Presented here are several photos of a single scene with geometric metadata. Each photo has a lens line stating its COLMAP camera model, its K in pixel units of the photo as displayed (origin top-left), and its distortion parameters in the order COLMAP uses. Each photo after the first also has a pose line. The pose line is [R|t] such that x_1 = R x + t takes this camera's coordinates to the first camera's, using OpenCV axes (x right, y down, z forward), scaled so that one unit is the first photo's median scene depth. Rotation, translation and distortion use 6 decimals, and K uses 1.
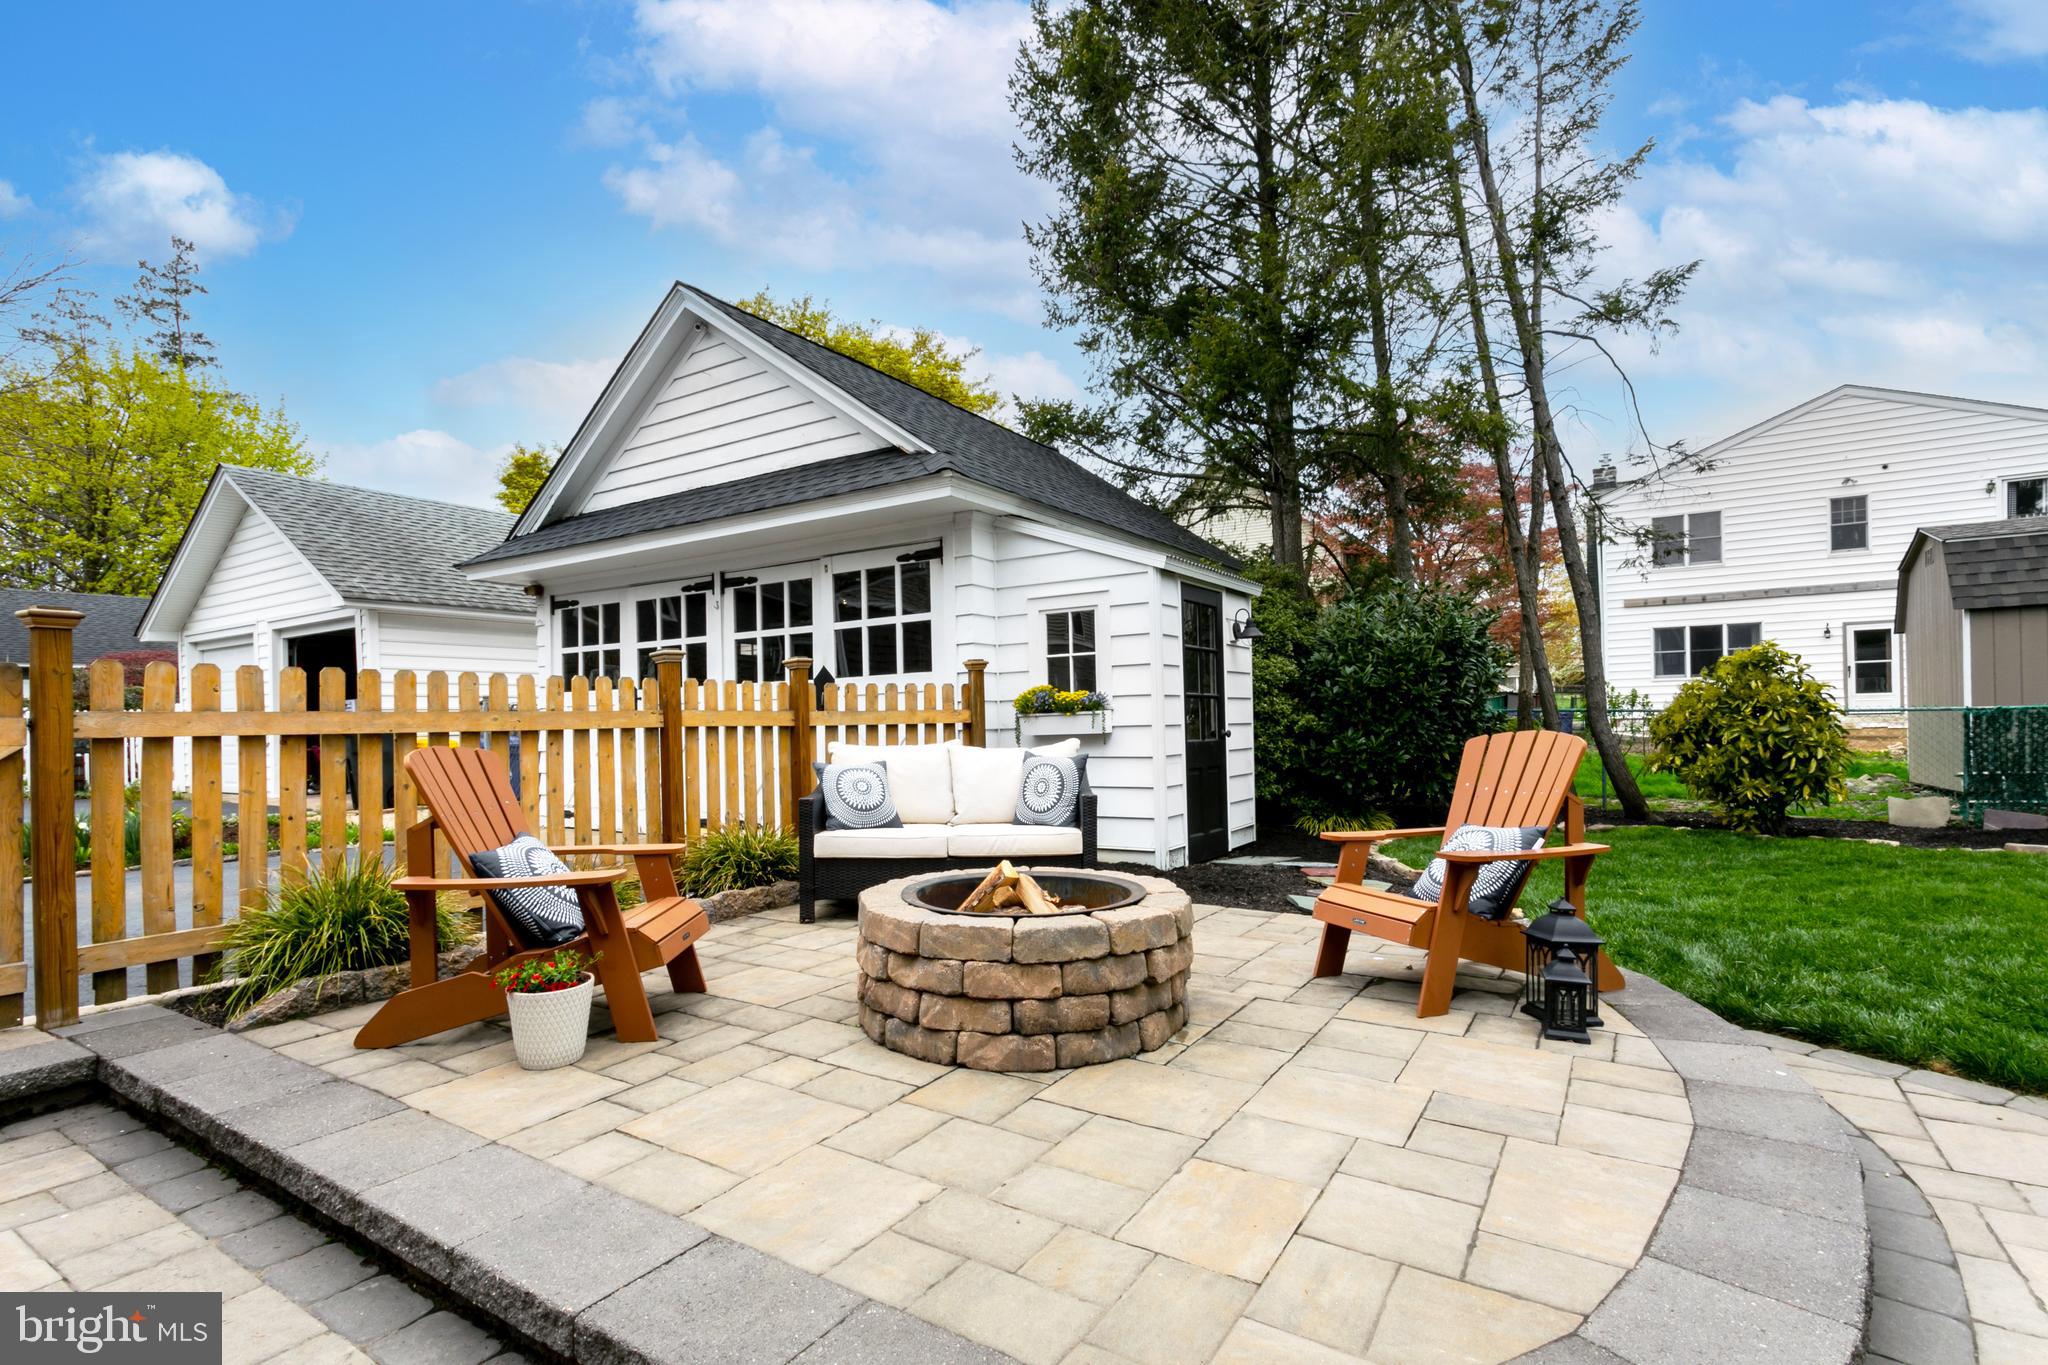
lens RADIAL K [[944.4, 0, 1028.7], [0, 944.4, 712.8], [0, 0, 1]] dist [-0.001146, -0.000161]
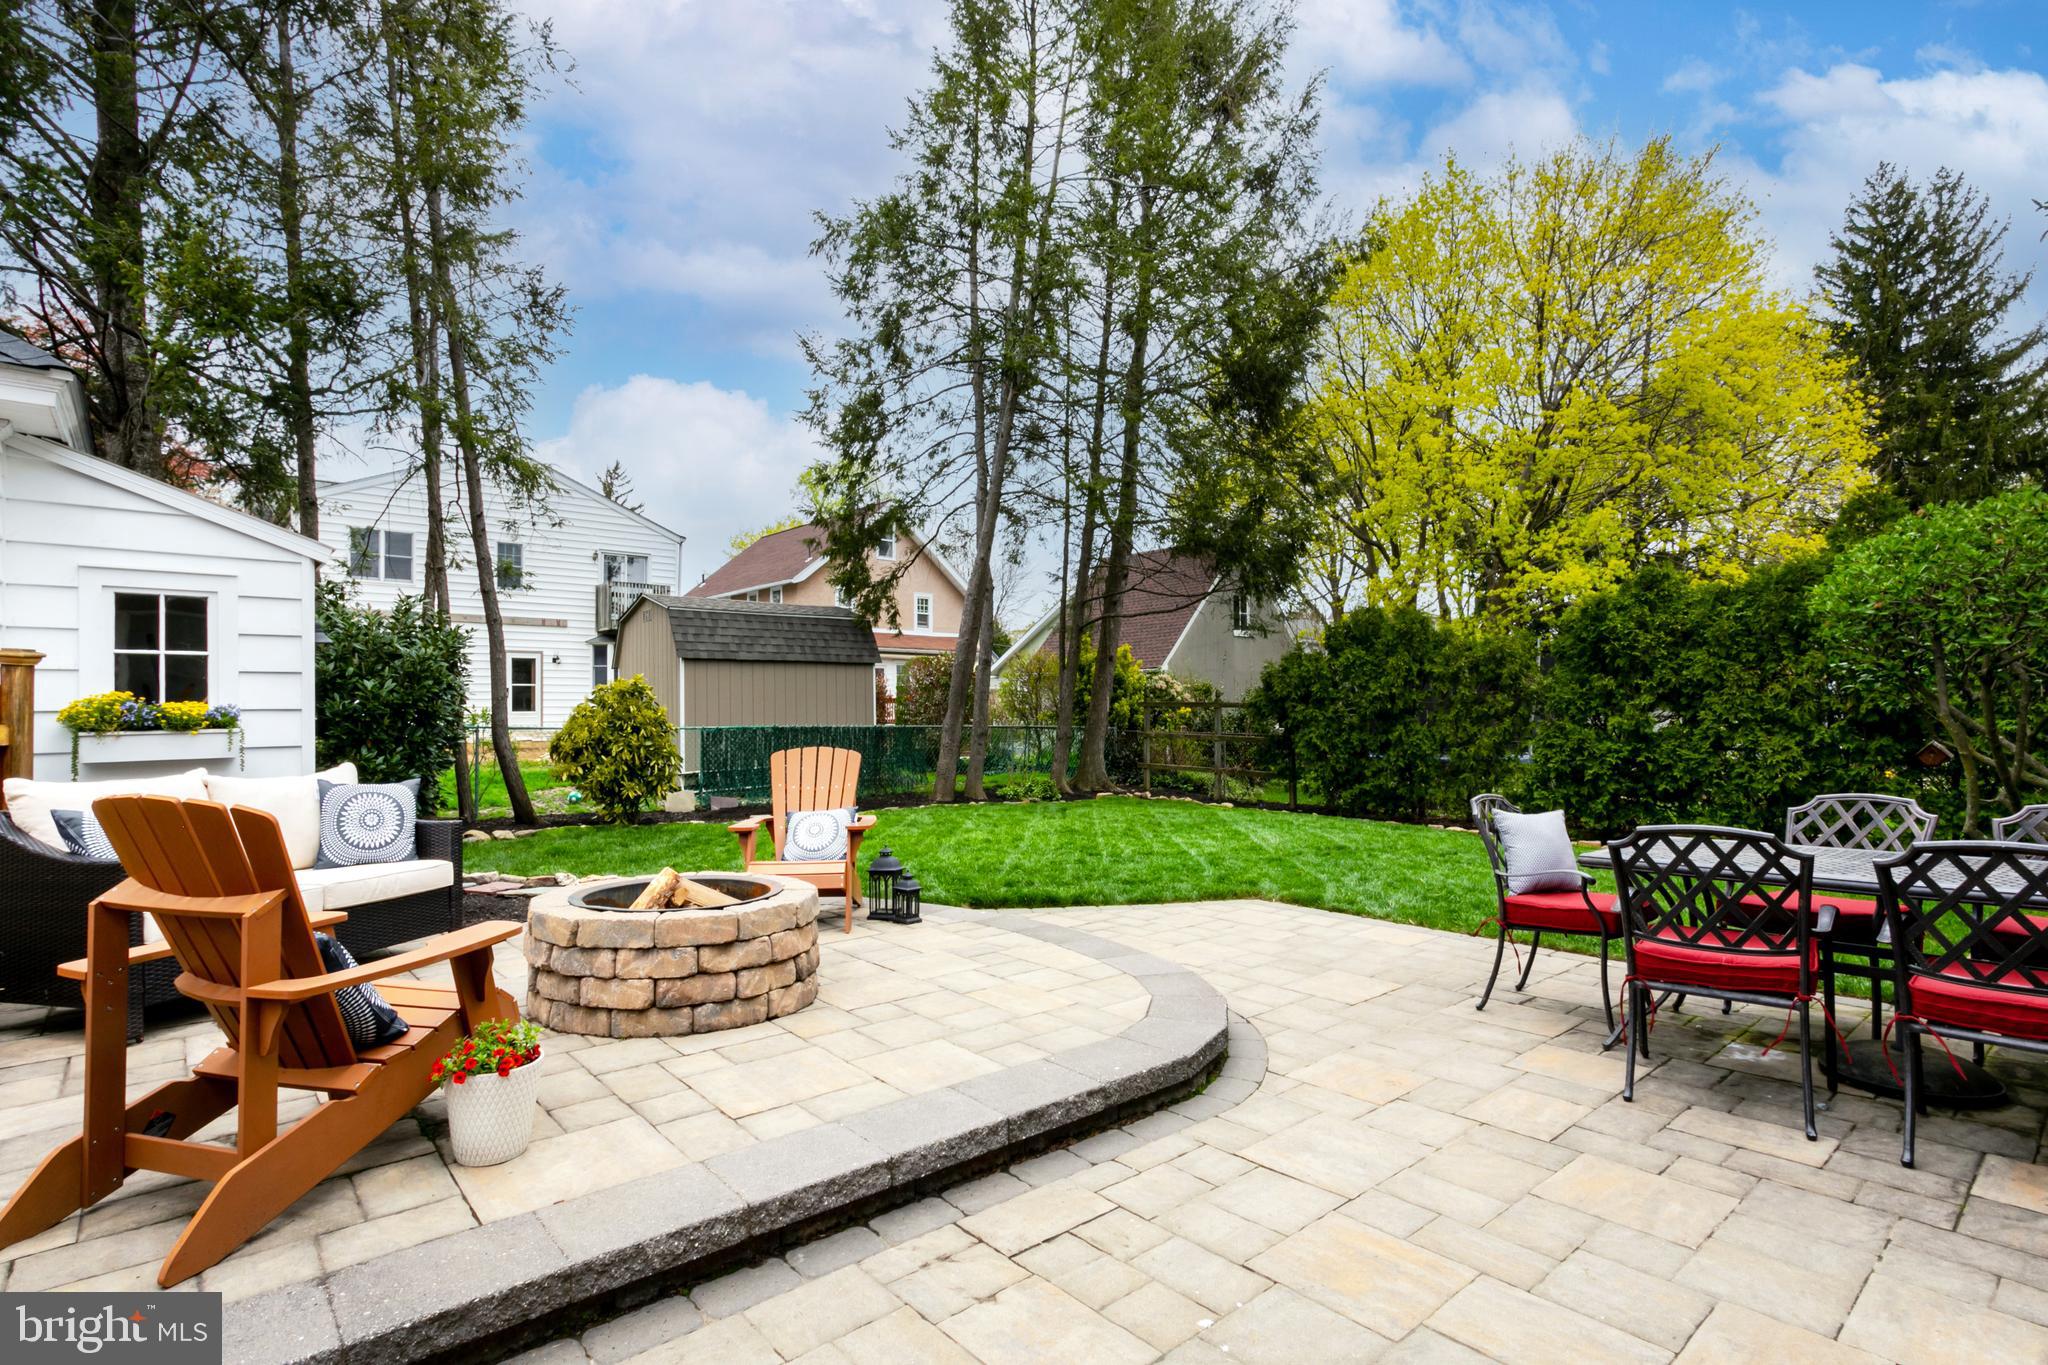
lens RADIAL K [[1077.0, 0, 1010.2], [0, 1077.0, 654.5], [0, 0, 1]] dist [-0.000165, 0.000918]
pose [[0.258156, 0.070550, 0.963524, -0.625939], [-0.010152, 0.997473, -0.070316, -0.006998], [-0.966050, 0.008370, 0.258220, 0.137333]]
